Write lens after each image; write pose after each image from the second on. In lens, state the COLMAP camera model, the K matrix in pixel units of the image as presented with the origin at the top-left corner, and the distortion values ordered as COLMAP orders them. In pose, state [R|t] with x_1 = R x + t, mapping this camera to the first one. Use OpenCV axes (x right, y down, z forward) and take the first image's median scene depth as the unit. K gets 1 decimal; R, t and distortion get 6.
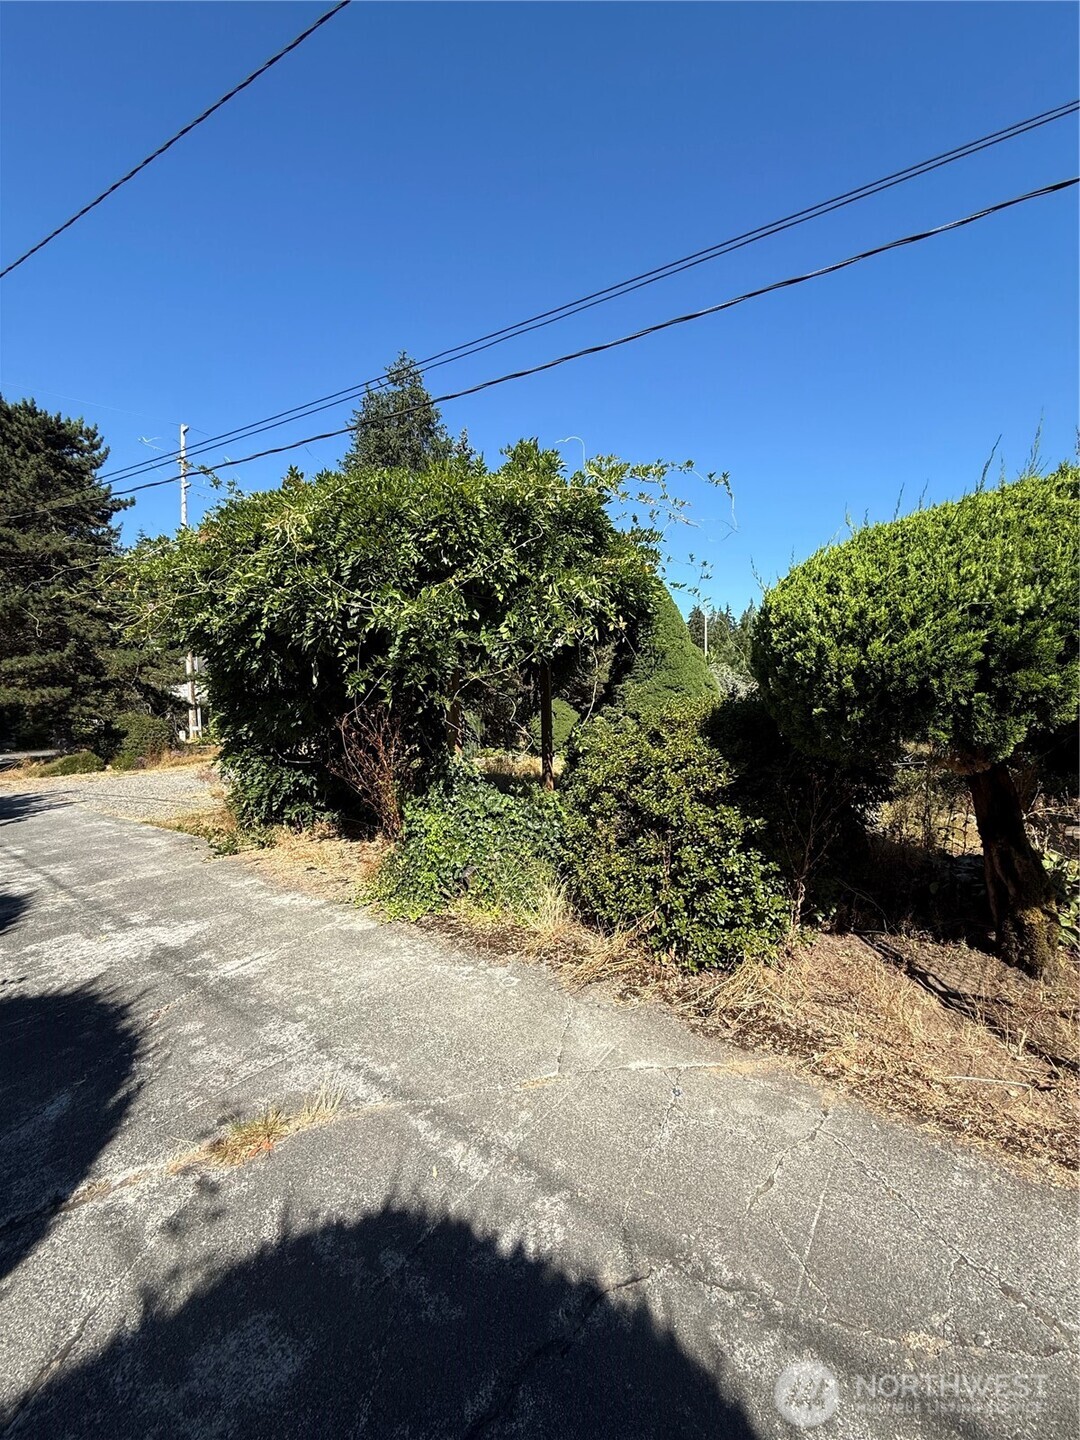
lens RADIAL K [[577.1, 0, 542.2], [0, 577.1, 714.9], [0, 0, 1]] dist [0.002479, -0.000604]
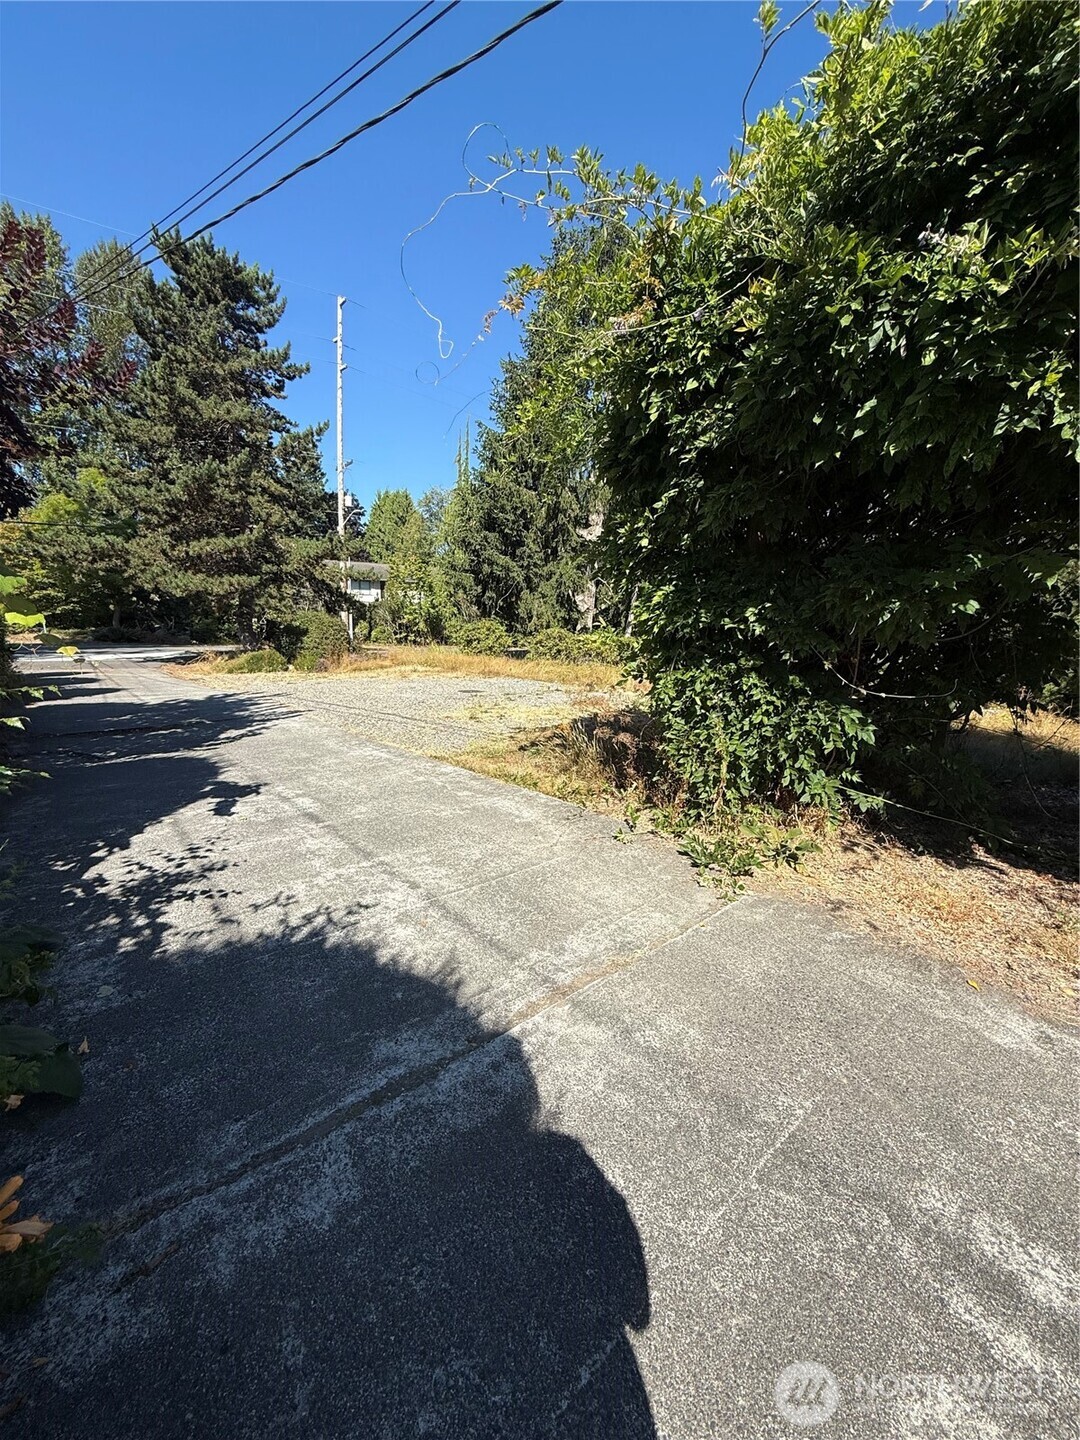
lens RADIAL K [[577.1, 0, 538.8], [0, 577.1, 713.6], [0, 0, 1]] dist [0.002479, -0.000604]
pose [[0.982205, 0.079651, -0.170086, -0.738601], [-0.056891, 0.989248, 0.134729, 0.063313], [0.178989, -0.122655, 0.976176, 0.595683]]
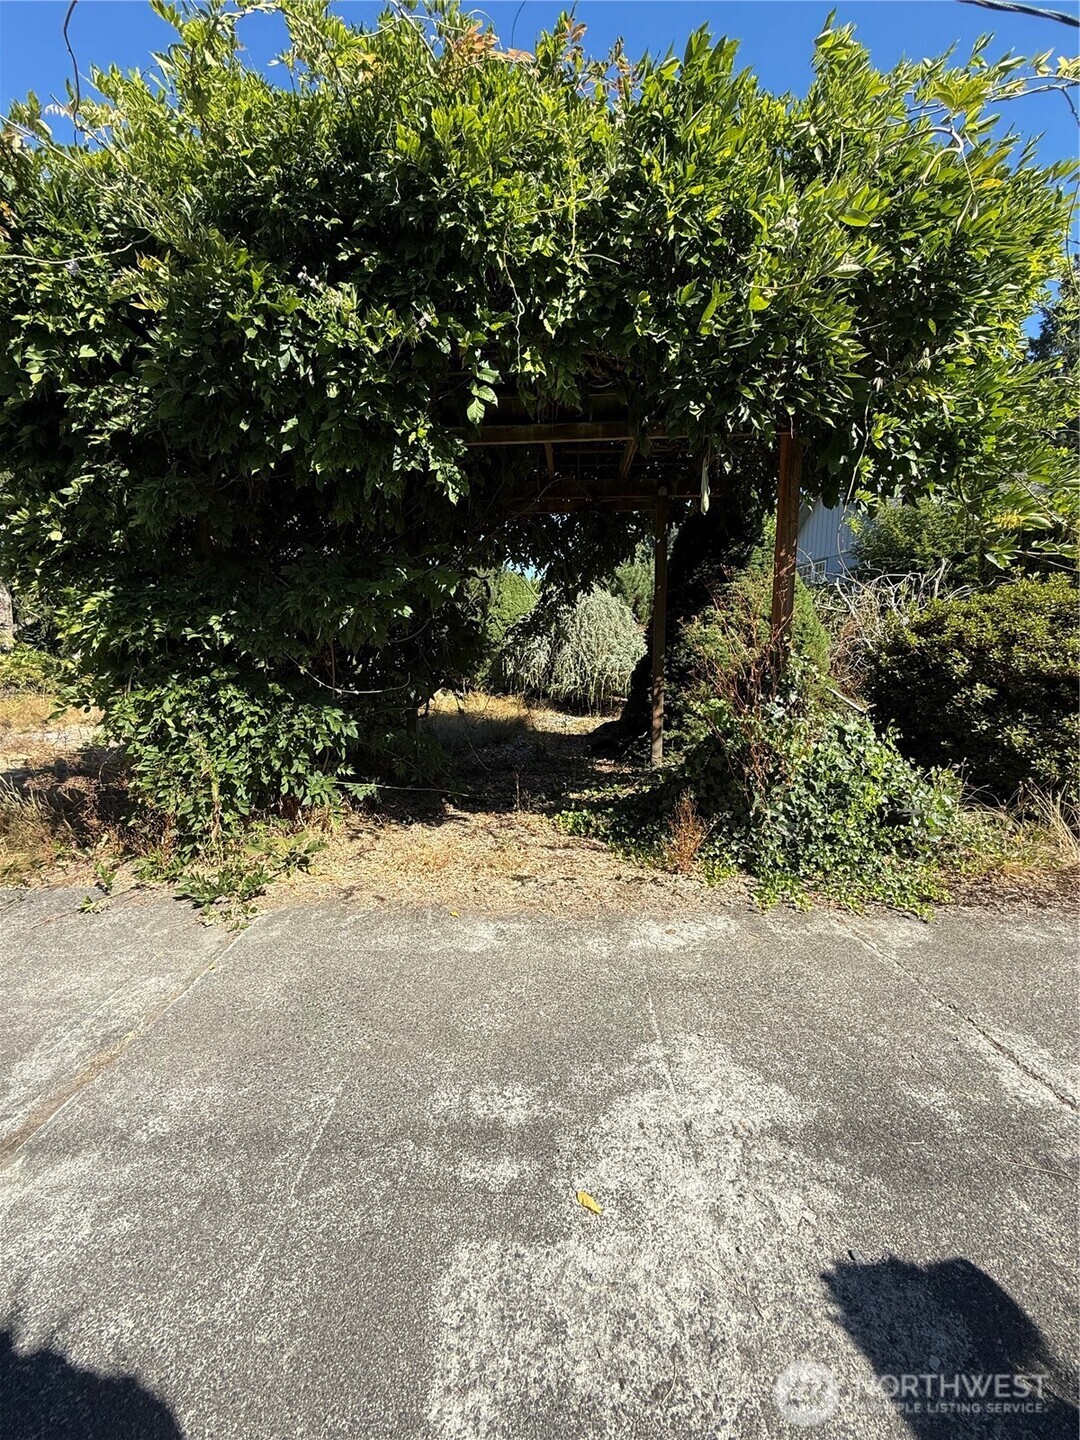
lens RADIAL K [[577.1, 0, 538.8], [0, 577.1, 712.8], [0, 0, 1]] dist [0.002479, -0.000604]
pose [[0.800003, -0.068583, 0.596064, -0.722822], [0.013276, 0.995226, 0.096692, 0.066394], [-0.599849, -0.069440, 0.797094, 0.591052]]
